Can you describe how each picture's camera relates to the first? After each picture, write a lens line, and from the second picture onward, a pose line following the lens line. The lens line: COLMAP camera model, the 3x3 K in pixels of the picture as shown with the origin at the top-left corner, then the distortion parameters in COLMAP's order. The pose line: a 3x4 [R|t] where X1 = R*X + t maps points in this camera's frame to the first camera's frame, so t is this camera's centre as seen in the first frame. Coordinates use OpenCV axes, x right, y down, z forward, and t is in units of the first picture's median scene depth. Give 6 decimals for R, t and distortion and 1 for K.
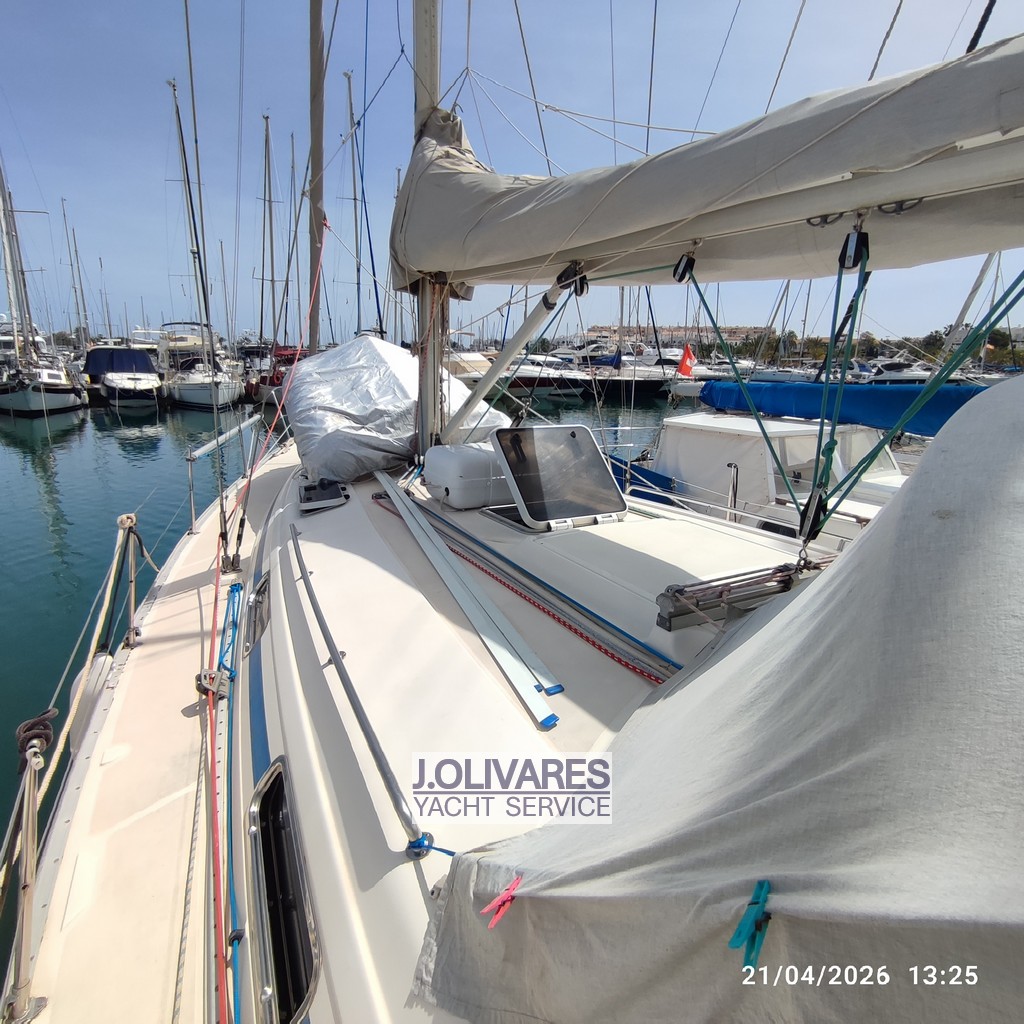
lens RADIAL K [[621.1, 0, 510.9], [0, 621.1, 511.0], [0, 0, 1]] dist [-0.041934, 0.033929]
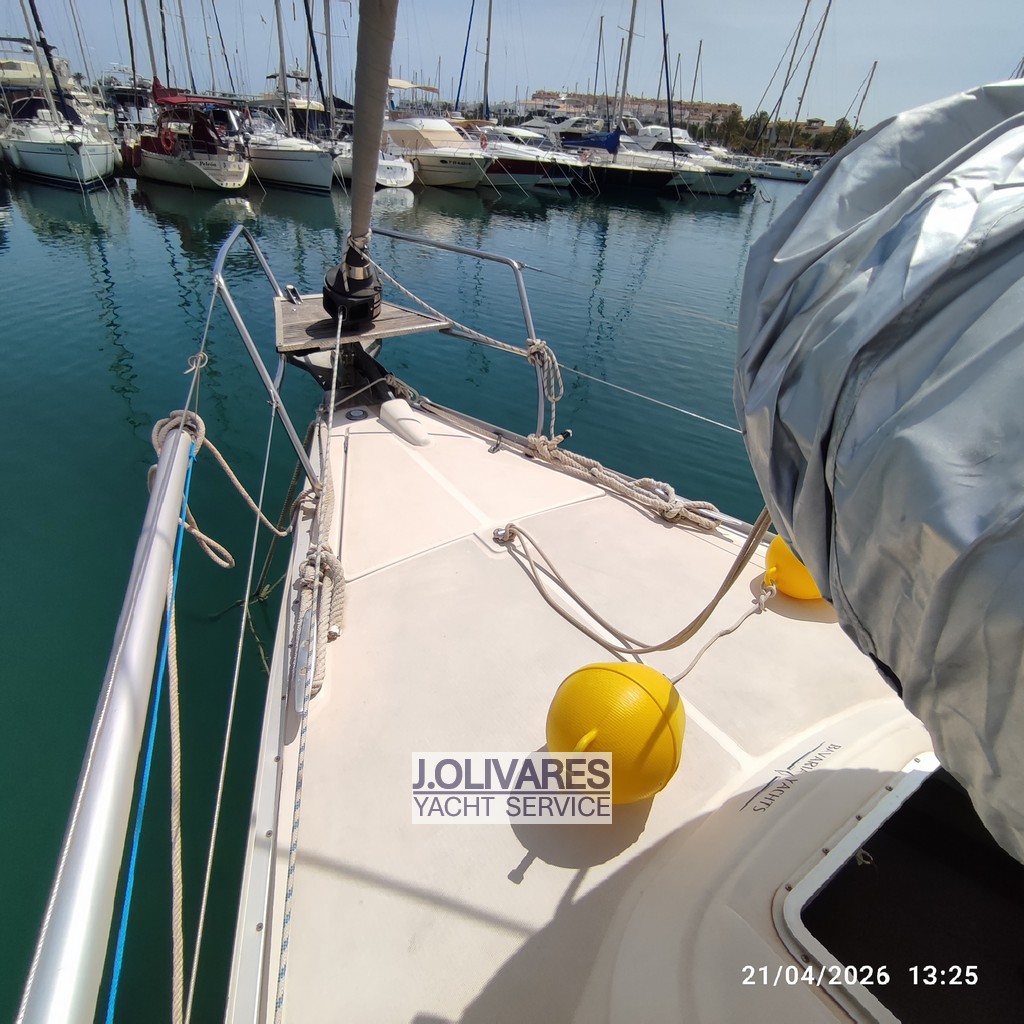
lens RADIAL K [[592.7, 0, 505.2], [0, 592.7, 510.5], [0, 0, 1]] dist [-0.005340, 0.001466]
pose [[0.993976, -0.007063, 0.109371, -0.467887], [-0.028807, 0.945997, 0.322892, -0.299490], [-0.105745, -0.324098, 0.940095, 1.240731]]
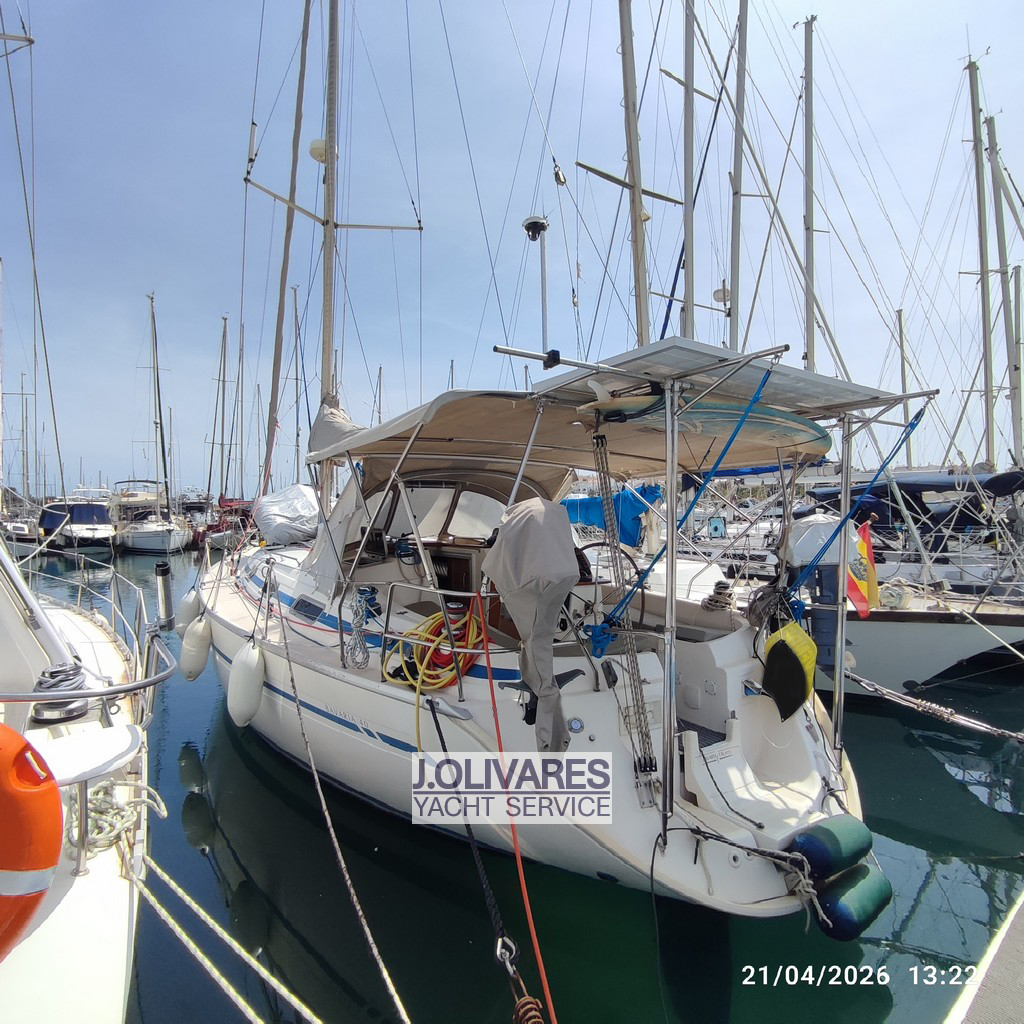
lens RADIAL K [[614.8, 0, 512.0], [0, 614.8, 512.0], [0, 0, 1]] dist [-0.039282, 0.023567]
pose [[0.994438, -0.022990, 0.102784, 0.270526], [0.046526, 0.971396, -0.232862, 0.323774], [-0.094491, 0.236349, 0.967063, -1.044361]]
